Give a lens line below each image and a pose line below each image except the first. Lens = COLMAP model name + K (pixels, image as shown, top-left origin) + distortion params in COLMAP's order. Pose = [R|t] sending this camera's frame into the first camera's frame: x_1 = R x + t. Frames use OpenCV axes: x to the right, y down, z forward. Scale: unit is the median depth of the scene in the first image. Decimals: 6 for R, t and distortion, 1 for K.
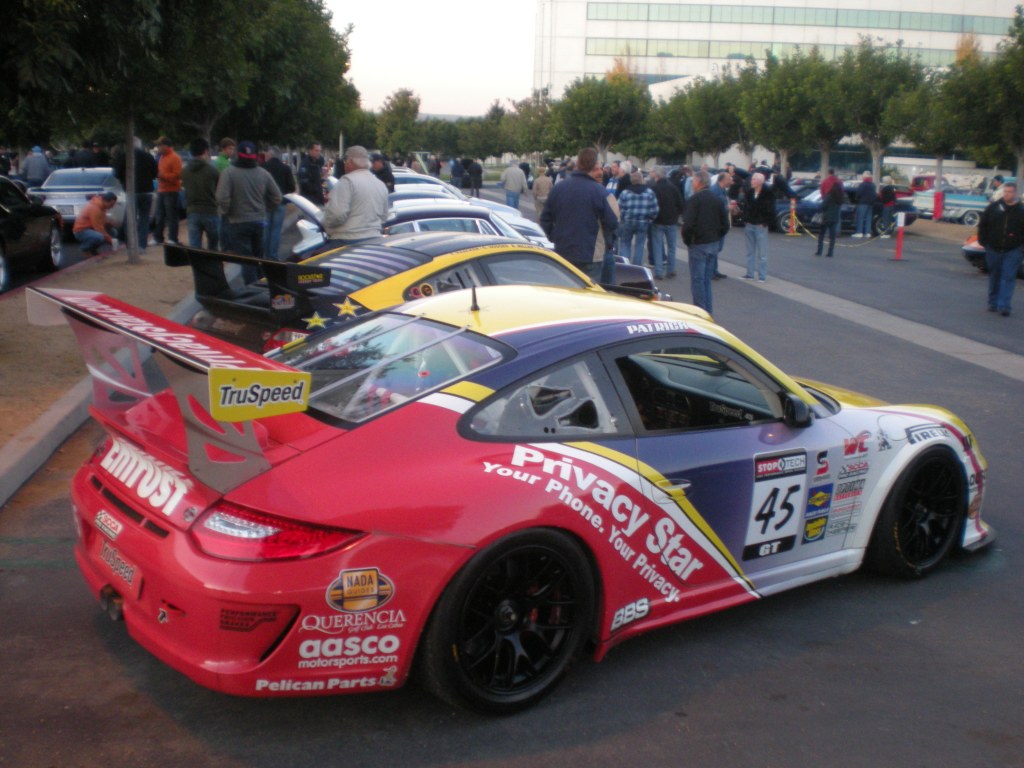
lens RADIAL K [[1256.2, 0, 512.0], [0, 1256.2, 384.0], [0, 0, 1]] dist [-0.098652, -0.008128]
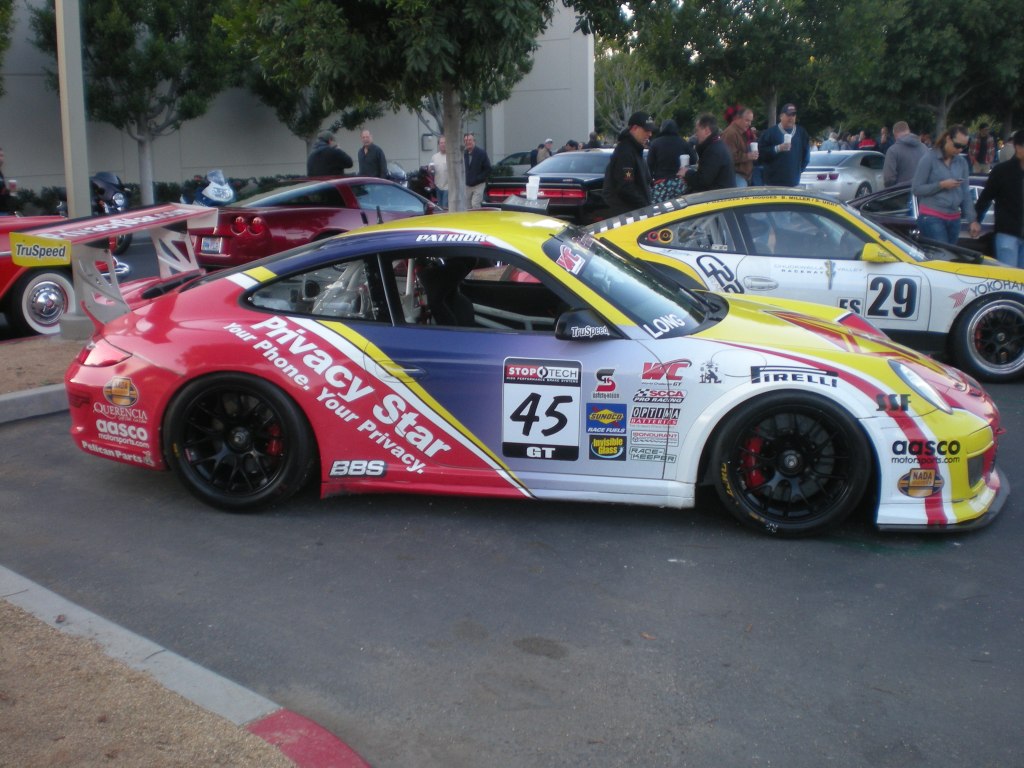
lens RADIAL K [[1256.2, 0, 512.0], [0, 1256.2, 384.0], [0, 0, 1]] dist [-0.098652, -0.008128]
pose [[0.652406, 0.102619, -0.750890, 1.066932], [-0.107333, 0.993315, 0.042494, 0.034054], [0.750231, 0.052872, 0.659059, 0.299302]]
